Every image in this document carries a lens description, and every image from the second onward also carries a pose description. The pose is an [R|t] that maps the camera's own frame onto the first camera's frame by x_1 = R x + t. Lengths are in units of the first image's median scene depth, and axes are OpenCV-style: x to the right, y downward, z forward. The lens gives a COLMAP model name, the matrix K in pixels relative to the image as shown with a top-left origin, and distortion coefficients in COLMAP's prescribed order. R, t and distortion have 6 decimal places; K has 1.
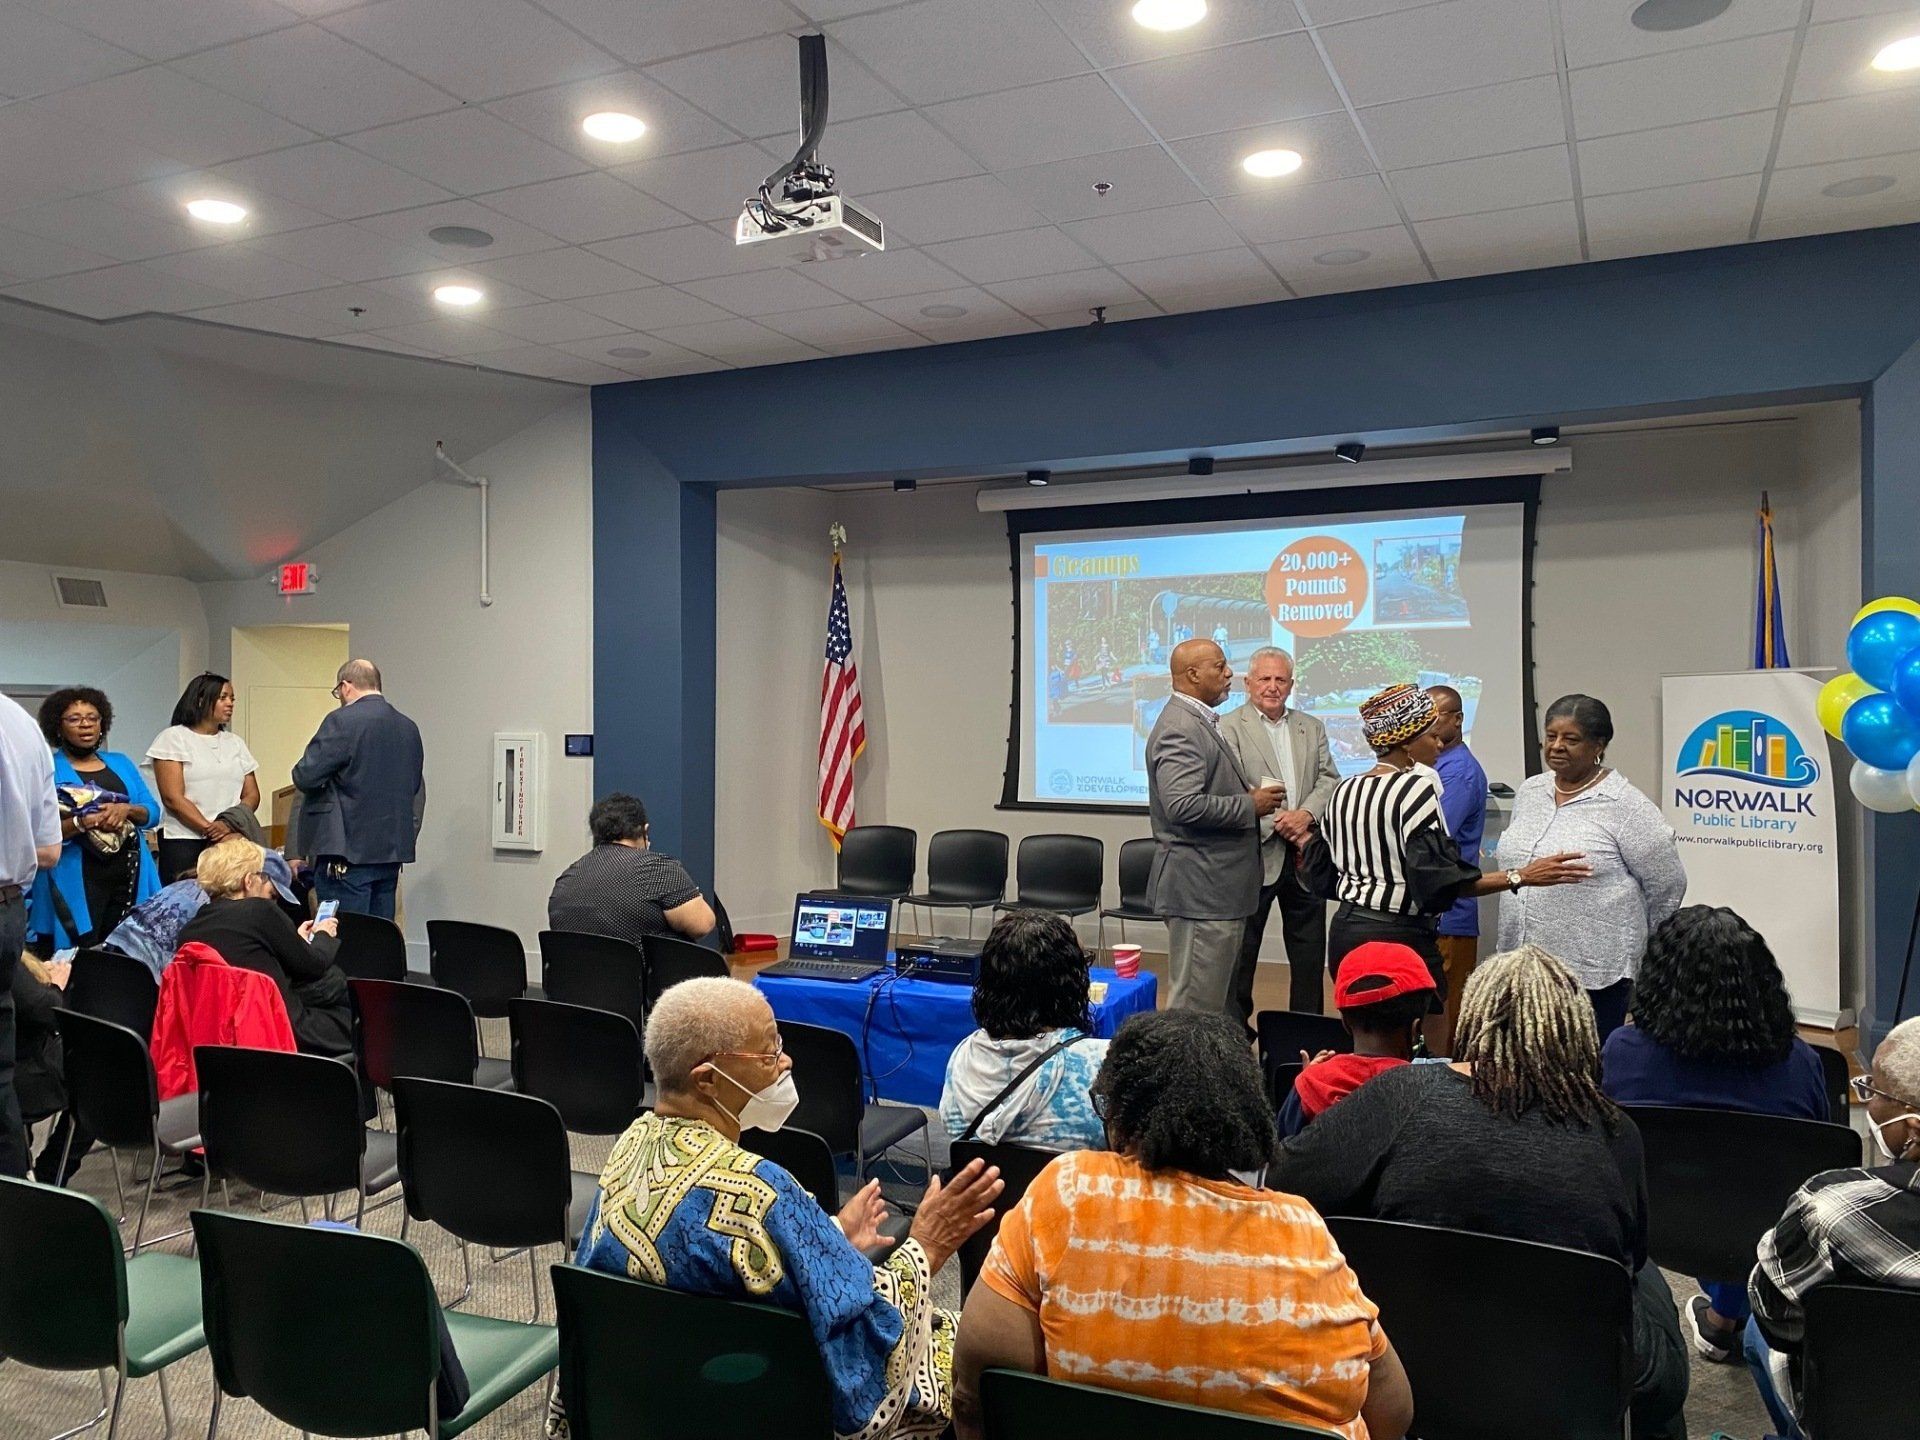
lens RADIAL K [[1435.2, 0, 956.6], [0, 1435.2, 691.3], [0, 0, 1]] dist [0.081102, -0.124691]
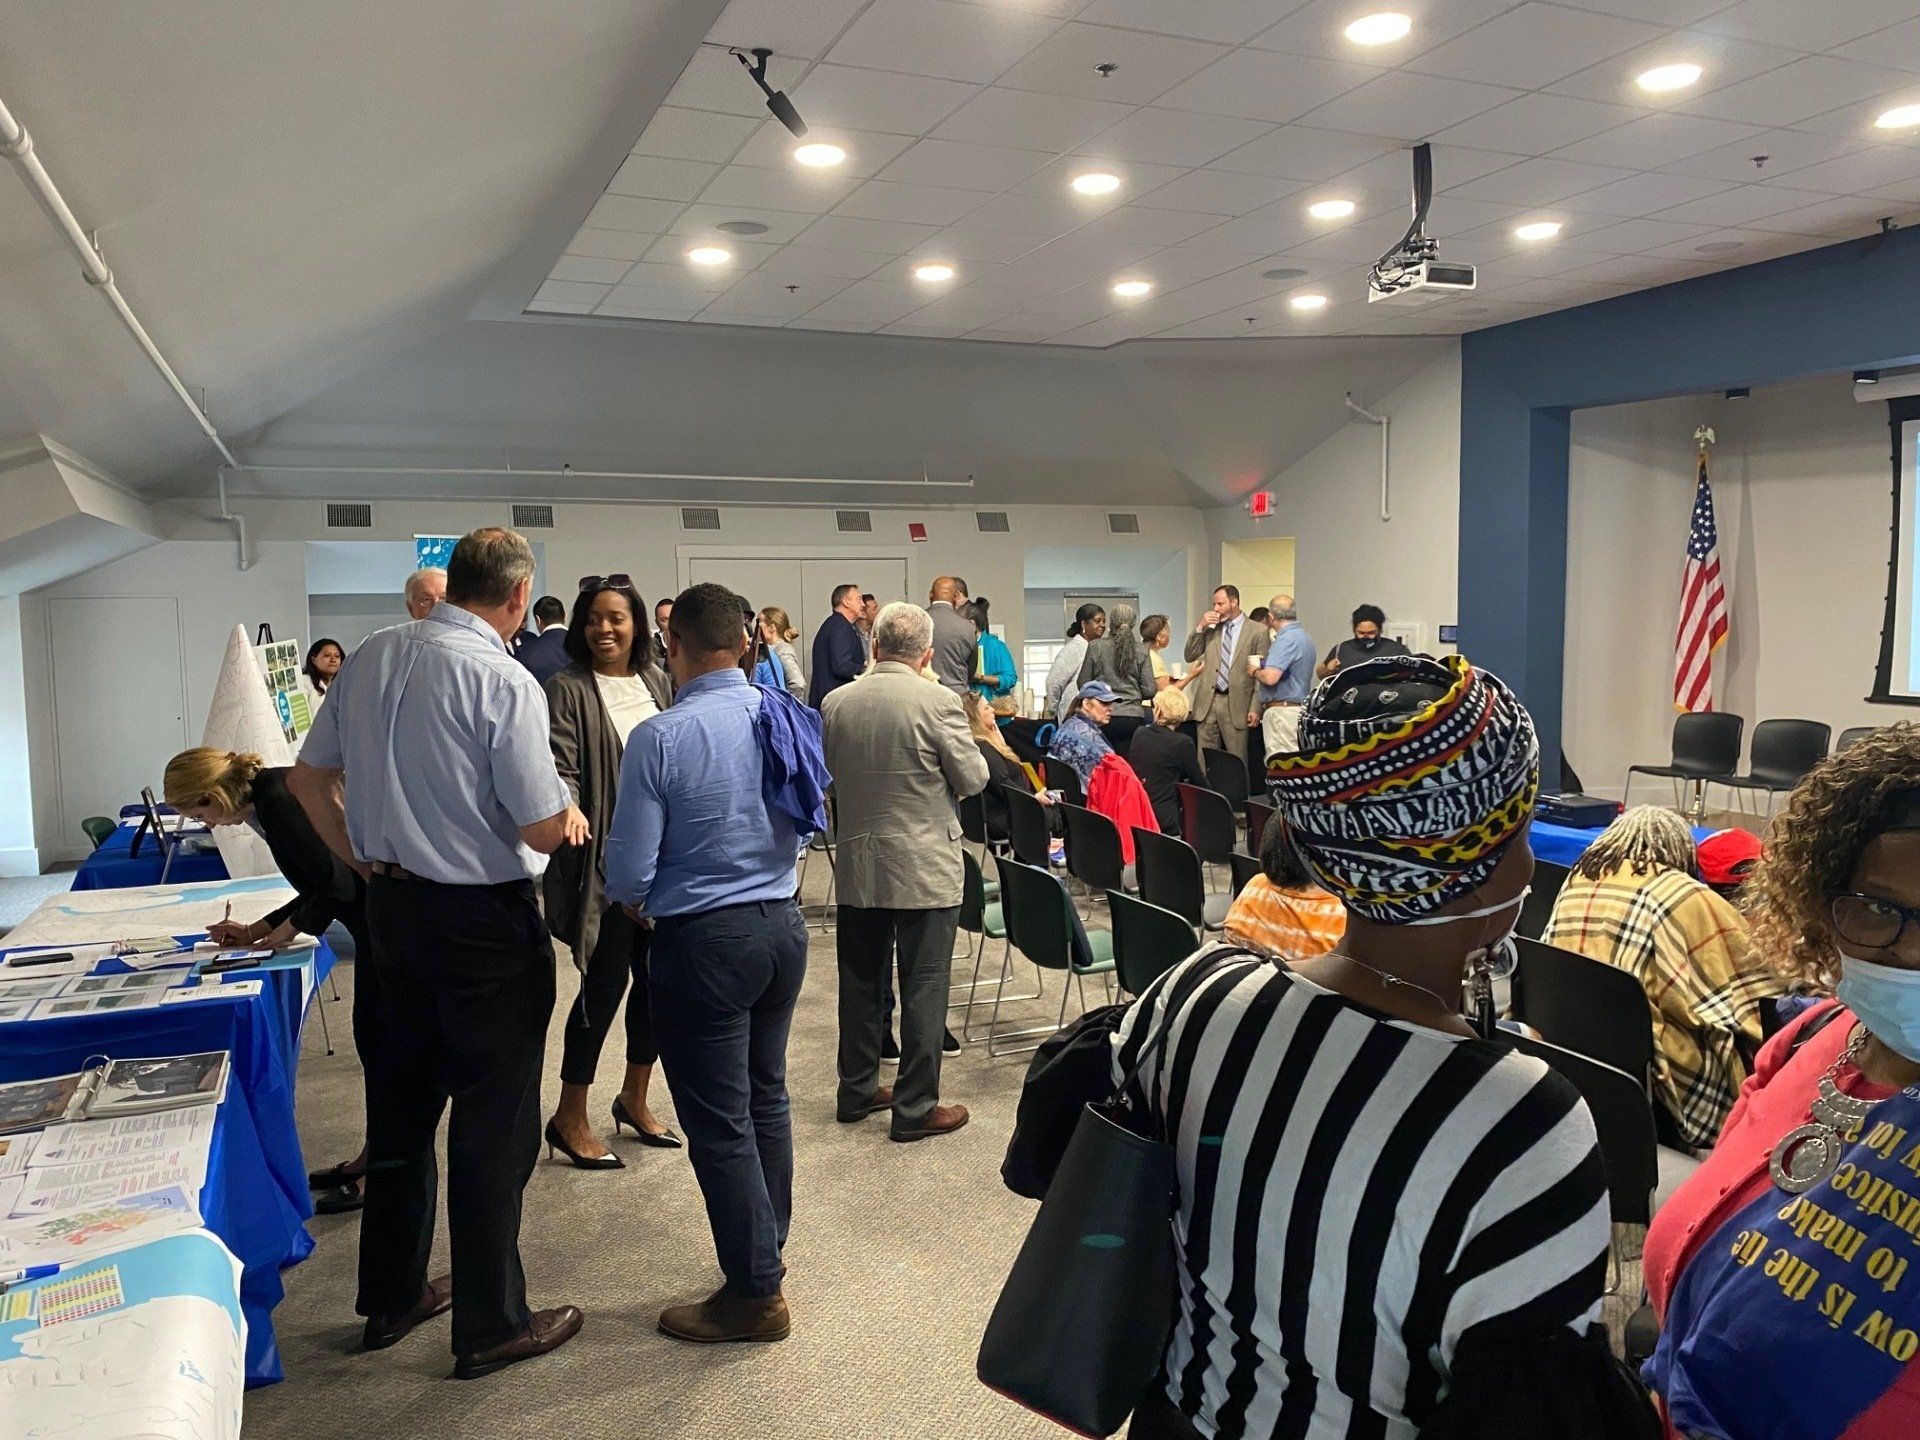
lens RADIAL K [[1444.9, 0, 955.6], [0, 1444.9, 709.1], [0, 0, 1]] dist [0.046198, -0.054963]
pose [[0.738227, 0.046414, -0.672954, 0.244018], [0.020629, 0.995610, 0.091298, -0.018844], [0.674237, -0.081281, 0.734029, -0.176141]]
